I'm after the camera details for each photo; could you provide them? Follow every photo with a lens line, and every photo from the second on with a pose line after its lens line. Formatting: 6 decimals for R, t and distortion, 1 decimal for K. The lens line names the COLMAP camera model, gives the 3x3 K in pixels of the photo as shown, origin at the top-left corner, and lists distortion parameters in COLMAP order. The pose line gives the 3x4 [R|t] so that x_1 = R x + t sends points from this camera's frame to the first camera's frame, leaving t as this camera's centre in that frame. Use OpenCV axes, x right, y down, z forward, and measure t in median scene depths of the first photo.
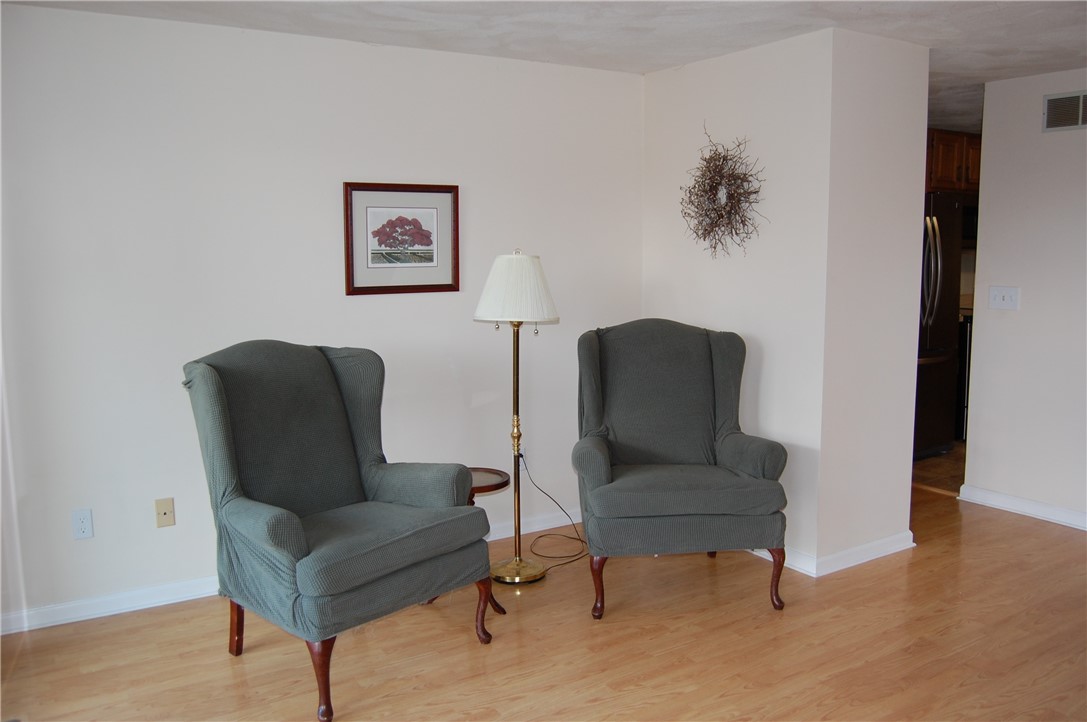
lens RADIAL K [[914.8, 0, 554.6], [0, 914.8, 370.1], [0, 0, 1]] dist [-0.047866, 0.013016]
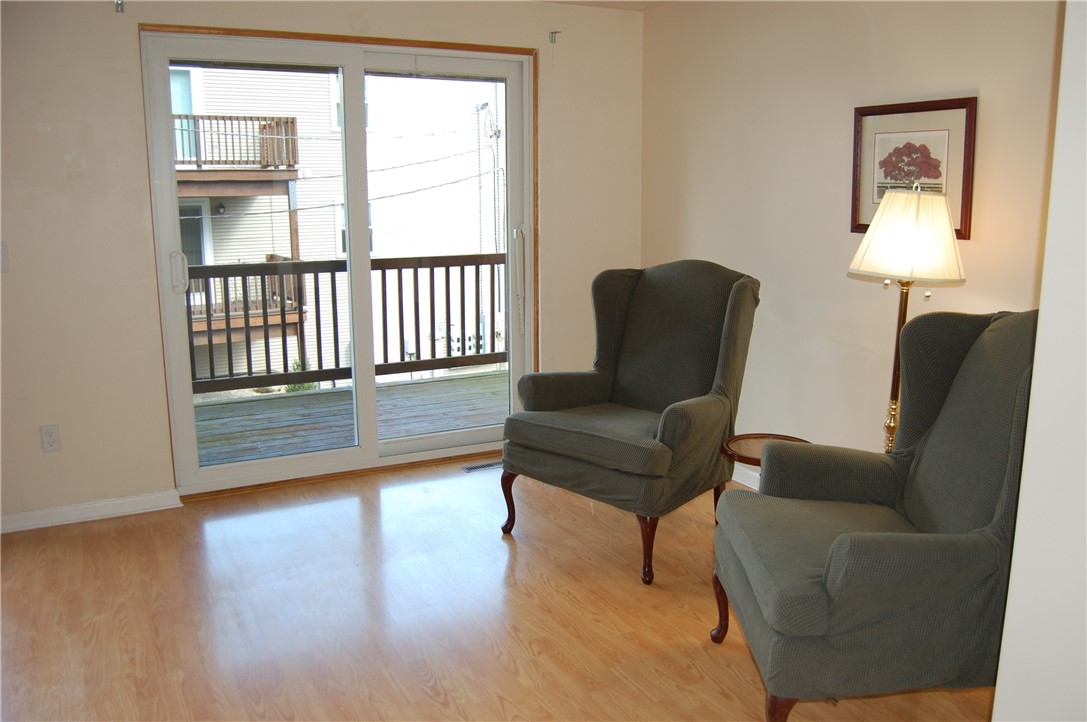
lens RADIAL K [[914.8, 0, 555.3], [0, 914.8, 355.6], [0, 0, 1]] dist [-0.047866, 0.013016]
pose [[-0.081895, 0.182825, -0.979729, 0.706370], [-0.142983, 0.970706, 0.193093, -0.094597], [0.986331, 0.155898, -0.053355, 0.765162]]
